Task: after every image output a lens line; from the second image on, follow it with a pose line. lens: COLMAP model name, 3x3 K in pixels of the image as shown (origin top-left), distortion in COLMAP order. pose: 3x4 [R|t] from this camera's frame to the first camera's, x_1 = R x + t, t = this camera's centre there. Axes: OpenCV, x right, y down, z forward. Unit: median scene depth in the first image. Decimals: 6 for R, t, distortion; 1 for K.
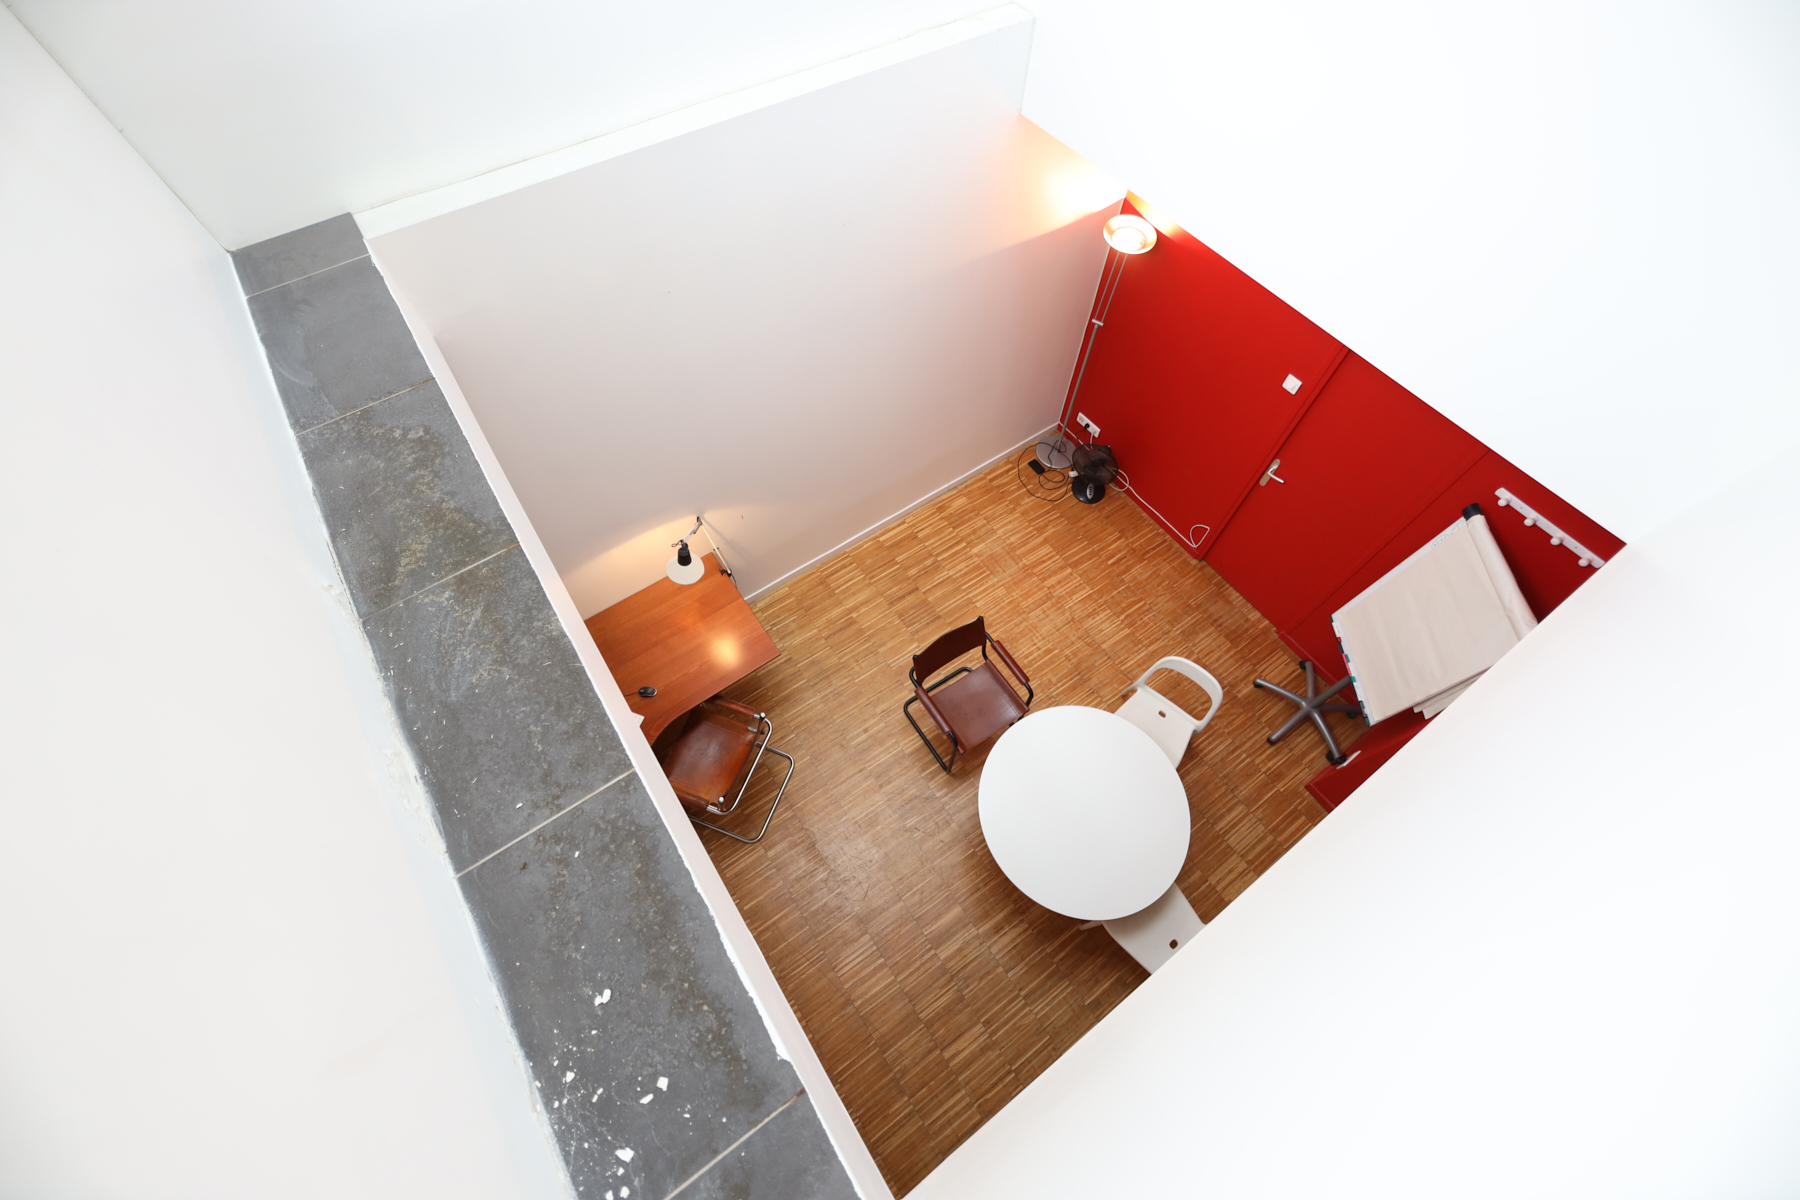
lens RADIAL K [[708.9, 0, 901.0], [0, 708.9, 602.9], [0, 0, 1]] dist [-0.013454, 0.000636]
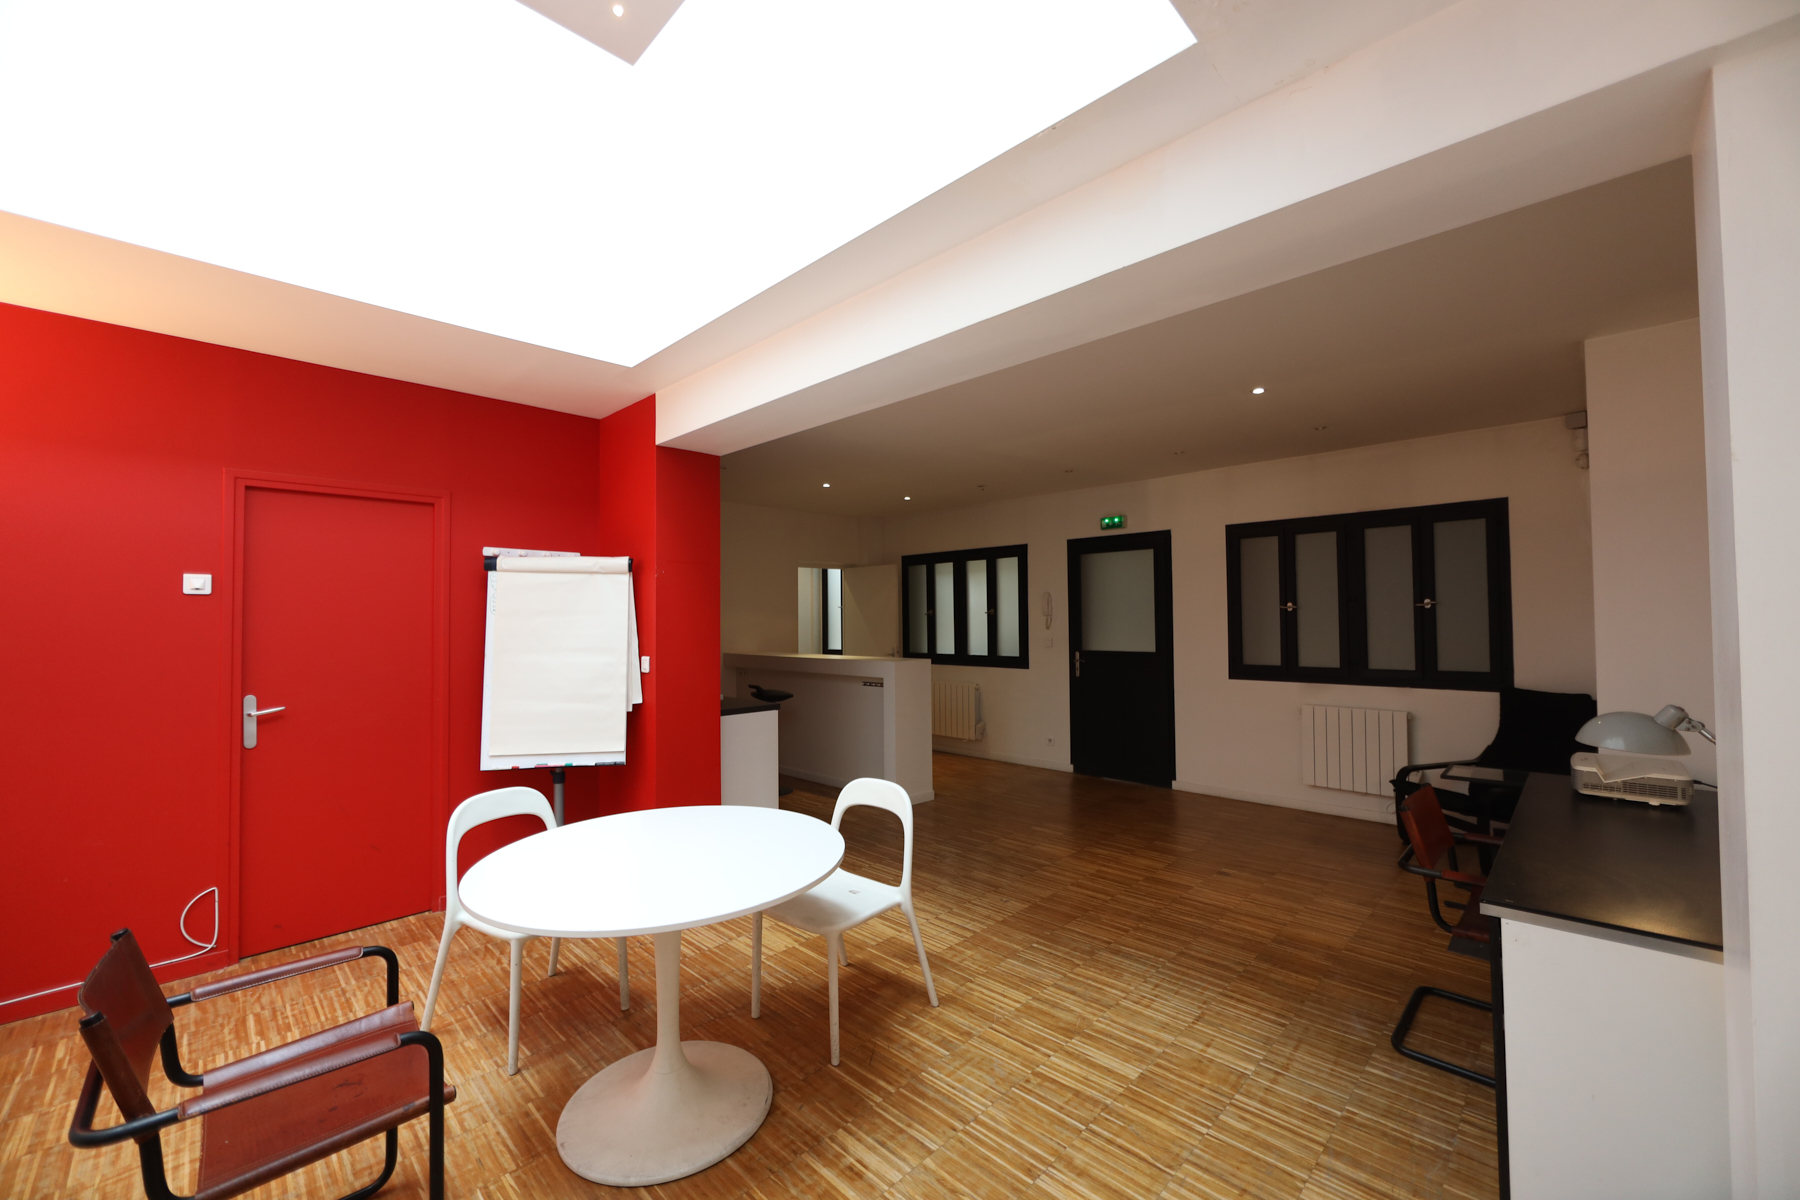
lens RADIAL K [[708.9, 0, 910.8], [0, 708.9, 594.8], [0, 0, 1]] dist [-0.013454, 0.000636]
pose [[-0.192340, 0.020869, 0.981106, -0.342974], [0.865931, 0.473991, 0.159678, 0.246889], [-0.461703, 0.880283, -0.109239, 0.718476]]
